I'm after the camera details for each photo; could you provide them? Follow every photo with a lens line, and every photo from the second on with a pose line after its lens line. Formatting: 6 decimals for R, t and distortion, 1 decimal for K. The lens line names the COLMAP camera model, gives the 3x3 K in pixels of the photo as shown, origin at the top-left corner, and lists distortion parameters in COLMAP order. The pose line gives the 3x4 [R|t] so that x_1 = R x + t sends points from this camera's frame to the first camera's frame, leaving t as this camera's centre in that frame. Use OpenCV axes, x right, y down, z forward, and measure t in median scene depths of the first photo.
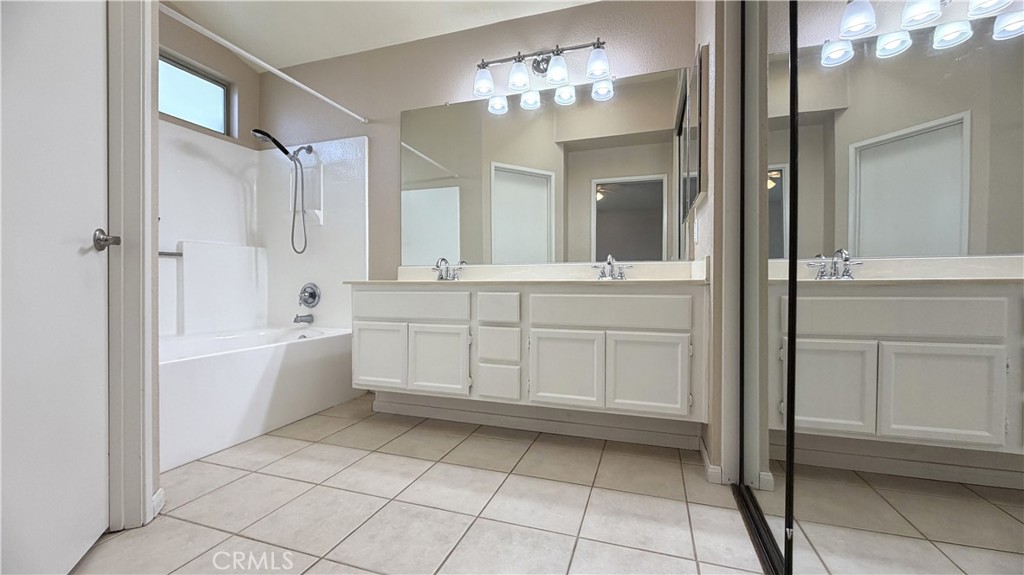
lens RADIAL K [[414.9, 0, 512.0], [0, 414.9, 287.5], [0, 0, 1]] dist [0.001080, -0.000029]
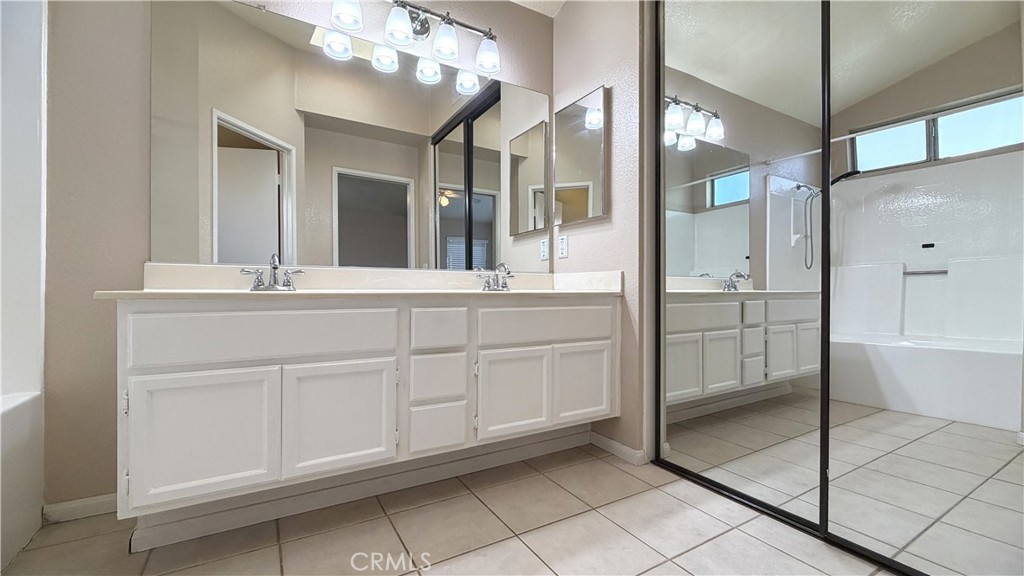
lens RADIAL K [[418.5, 0, 512.0], [0, 418.5, 288.0], [0, 0, 1]] dist [-0.000316, -0.000073]
pose [[0.643492, 0.004443, 0.765440, -0.468243], [-0.001017, 0.999987, -0.004950, -0.018360], [-0.765452, 0.002407, 0.643489, 0.362757]]
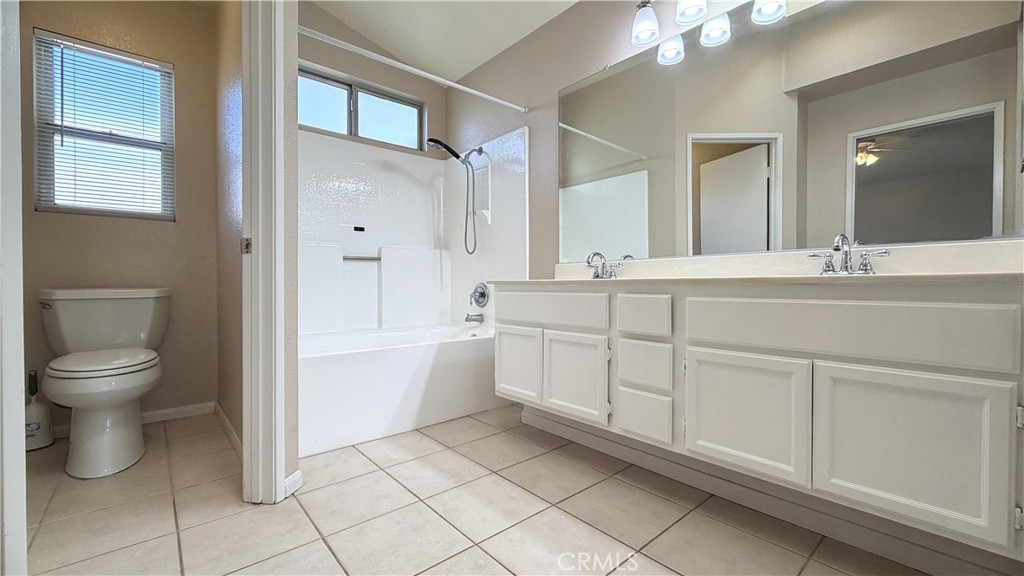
lens RADIAL K [[420.1, 0, 512.0], [0, 420.1, 288.0], [0, 0, 1]] dist [0.001558, 0.000162]
pose [[0.863480, 0.001511, -0.504380, 0.126559], [-0.000588, 0.999998, 0.001989, -0.000683], [0.504382, -0.001421, 0.863479, 0.205496]]
